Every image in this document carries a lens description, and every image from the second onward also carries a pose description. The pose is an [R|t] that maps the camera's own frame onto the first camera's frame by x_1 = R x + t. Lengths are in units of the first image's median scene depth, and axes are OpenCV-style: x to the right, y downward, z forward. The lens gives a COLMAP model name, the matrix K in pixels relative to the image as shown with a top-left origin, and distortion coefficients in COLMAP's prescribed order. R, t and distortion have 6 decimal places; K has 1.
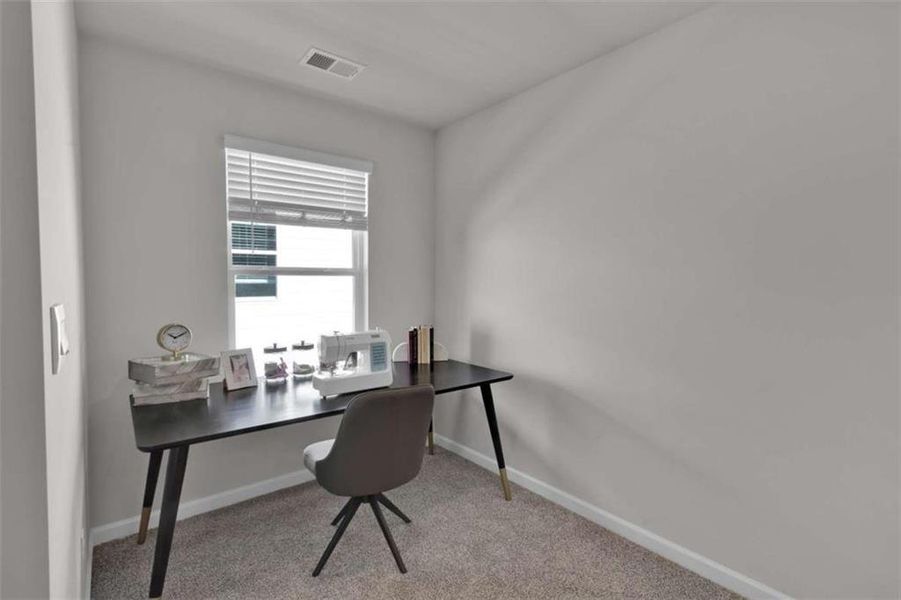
lens RADIAL K [[422.6, 0, 450.5], [0, 422.6, 300.0], [0, 0, 1]] dist [-0.001607, -0.000234]
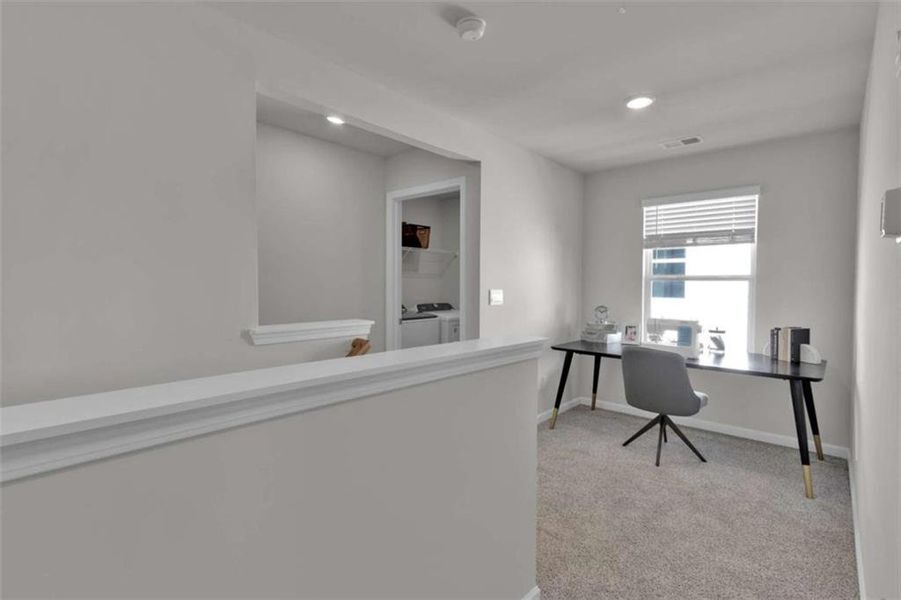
lens RADIAL K [[413.6, 0, 449.8], [0, 413.6, 292.3], [0, 0, 1]] dist [0.003838, -0.000270]
pose [[0.193109, 0.022418, -0.980921, 0.822200], [-0.052567, 0.998539, 0.012472, 0.005781], [0.979768, 0.049156, 0.194005, -0.068311]]
